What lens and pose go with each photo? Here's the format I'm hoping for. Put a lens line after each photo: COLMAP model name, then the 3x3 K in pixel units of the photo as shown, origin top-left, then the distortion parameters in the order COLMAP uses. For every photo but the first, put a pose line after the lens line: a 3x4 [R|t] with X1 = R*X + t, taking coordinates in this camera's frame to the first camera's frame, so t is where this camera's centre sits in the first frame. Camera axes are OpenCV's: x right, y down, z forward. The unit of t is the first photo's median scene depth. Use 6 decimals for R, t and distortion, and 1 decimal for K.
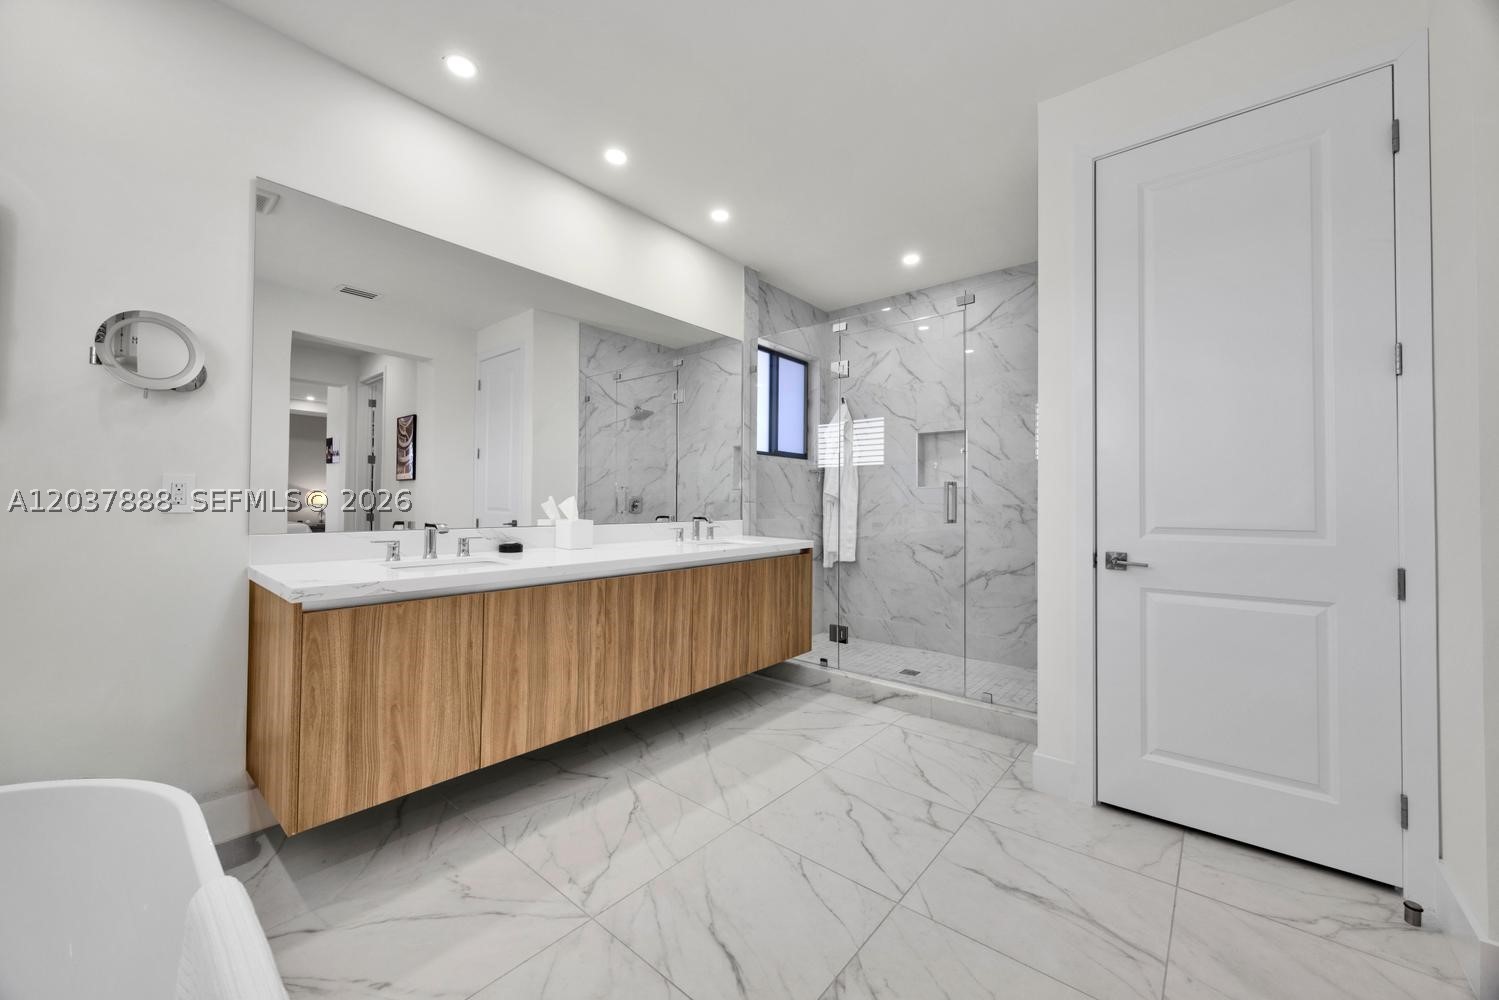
lens RADIAL K [[573.3, 0, 746.9], [0, 573.3, 496.8], [0, 0, 1]] dist [-0.001813, 0.000233]
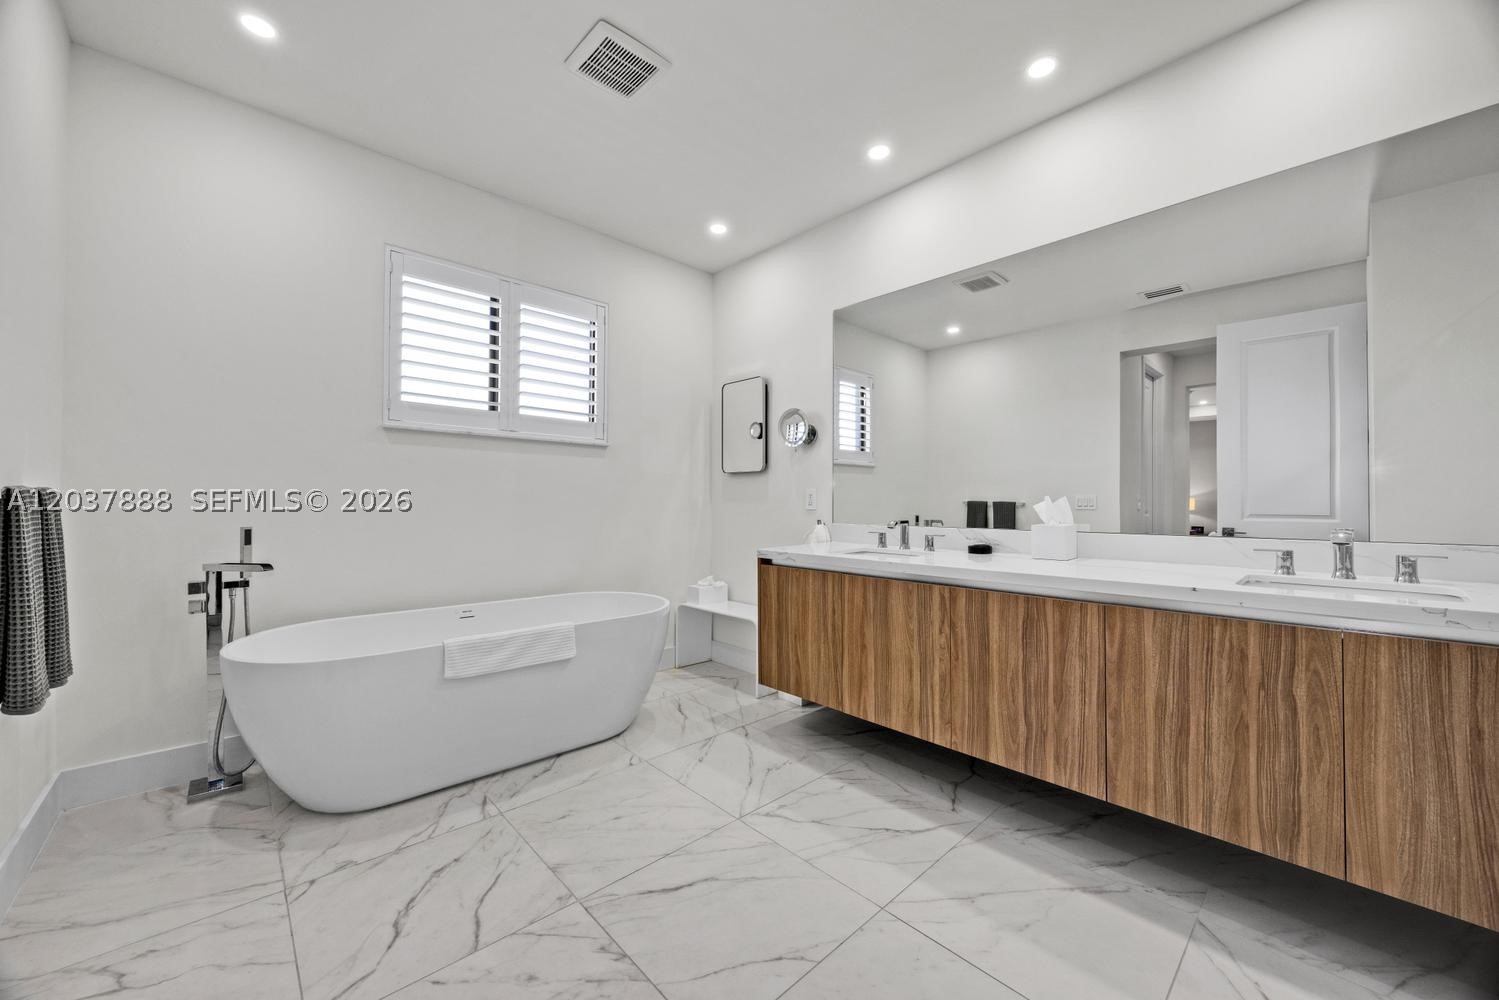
lens RADIAL K [[573.3, 0, 749.3], [0, 573.3, 493.1], [0, 0, 1]] dist [-0.001813, 0.000233]
pose [[-0.131791, -0.019222, -0.991091, 0.699122], [0.010897, 0.999723, -0.020839, 0.010152], [0.991218, -0.013547, -0.131545, 0.810056]]
